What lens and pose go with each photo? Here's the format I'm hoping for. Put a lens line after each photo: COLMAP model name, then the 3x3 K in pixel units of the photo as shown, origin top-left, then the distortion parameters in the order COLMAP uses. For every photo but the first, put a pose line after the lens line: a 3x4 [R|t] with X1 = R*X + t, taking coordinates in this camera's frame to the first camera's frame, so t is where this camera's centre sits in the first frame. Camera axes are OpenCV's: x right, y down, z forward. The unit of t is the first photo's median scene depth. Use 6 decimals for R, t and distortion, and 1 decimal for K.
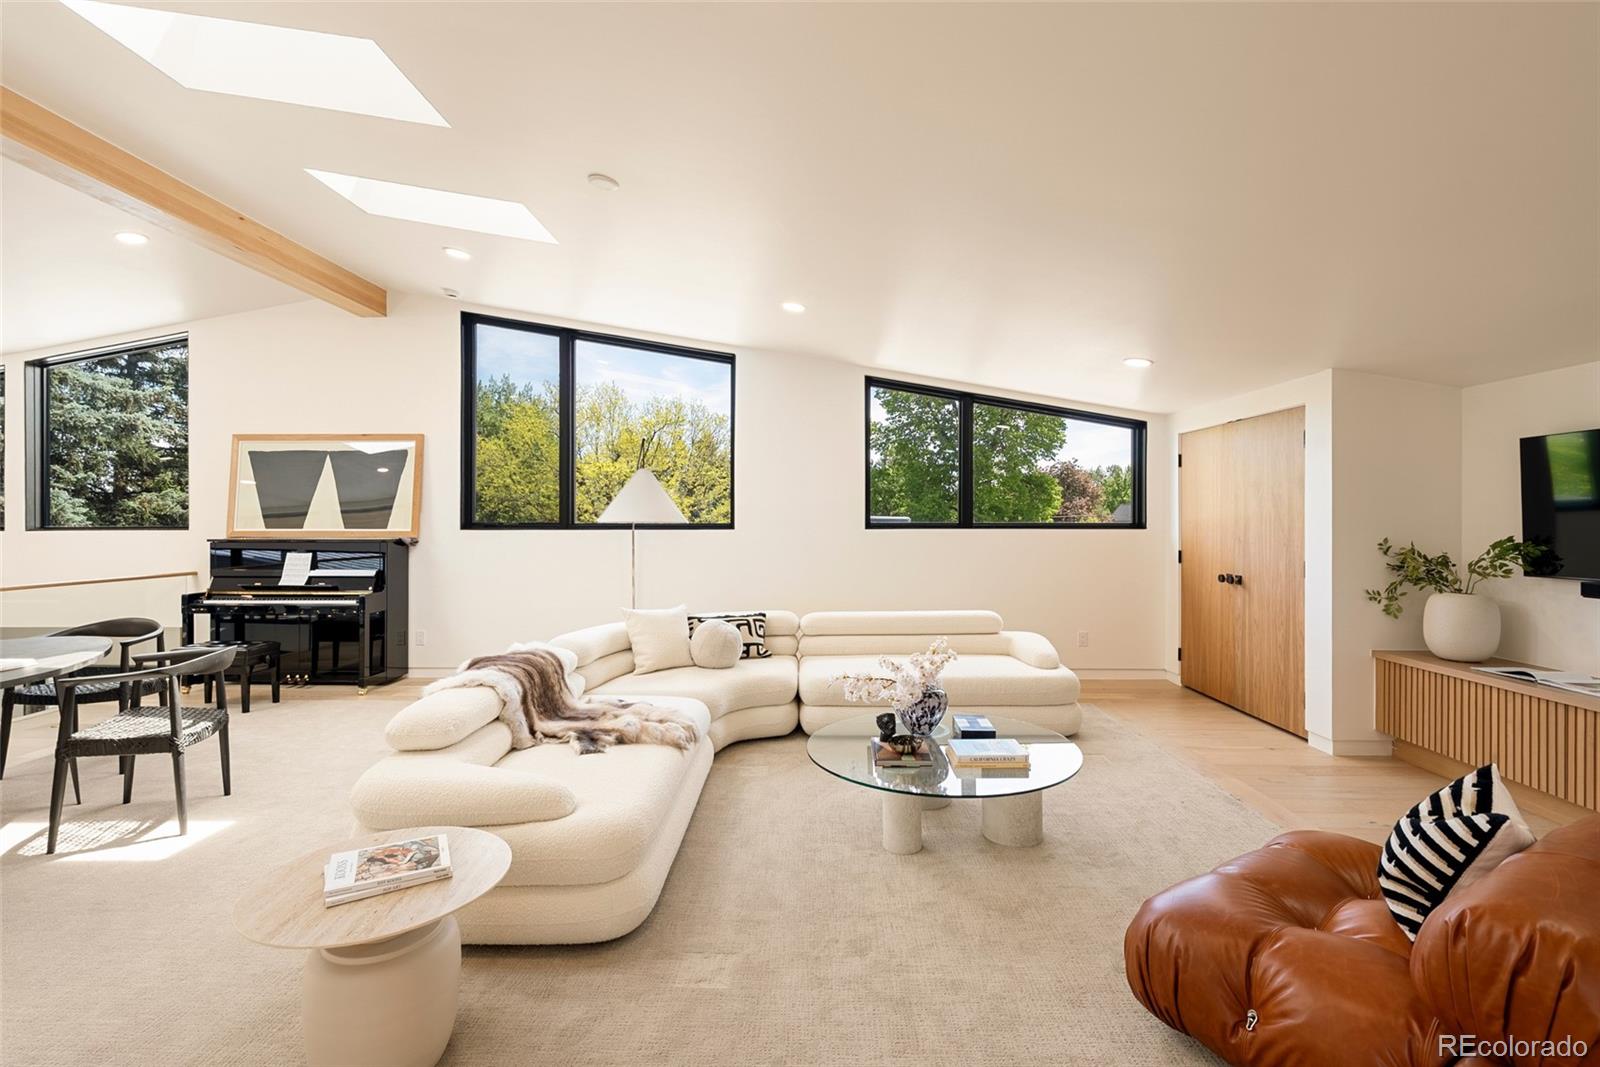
lens RADIAL K [[717.5, 0, 800.0], [0, 717.5, 533.5], [0, 0, 1]] dist [-0.003999, 0.000103]
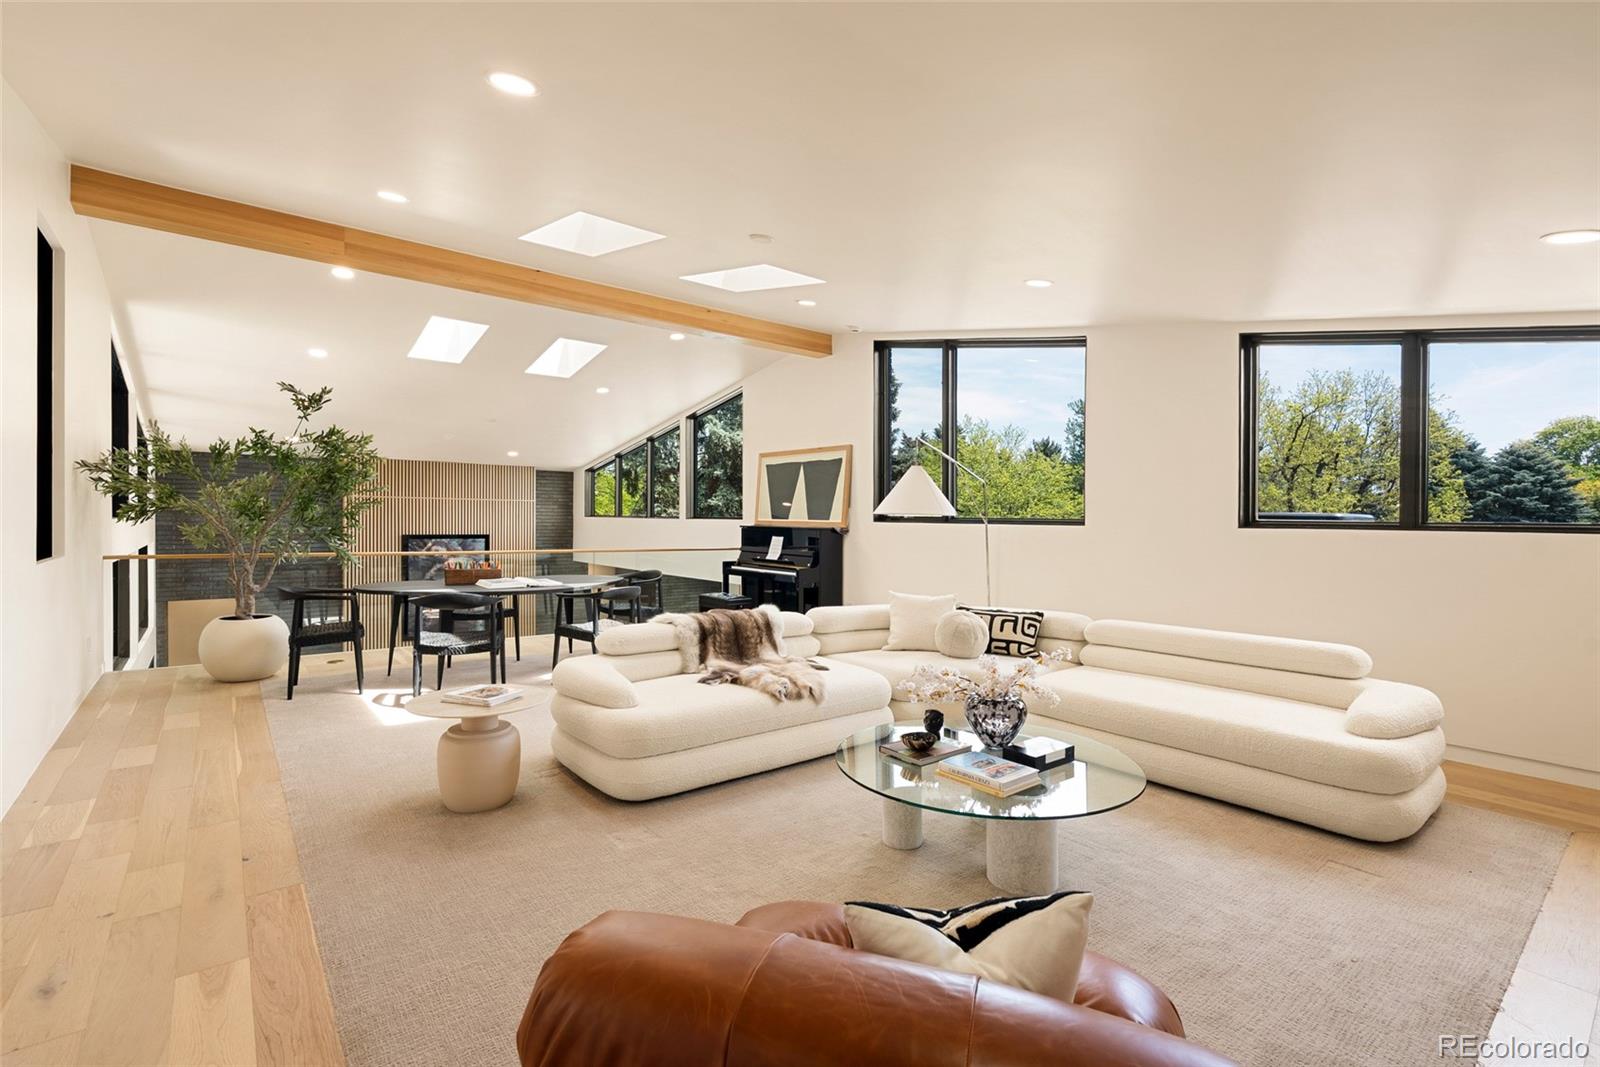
lens RADIAL K [[717.5, 0, 800.0], [0, 717.5, 533.5], [0, 0, 1]] dist [-0.003999, 0.000103]
pose [[0.653602, 0.026221, -0.756384, 0.380608], [-0.027914, 0.999555, 0.010530, 0.005627], [0.756324, 0.014232, 0.654043, 0.124105]]
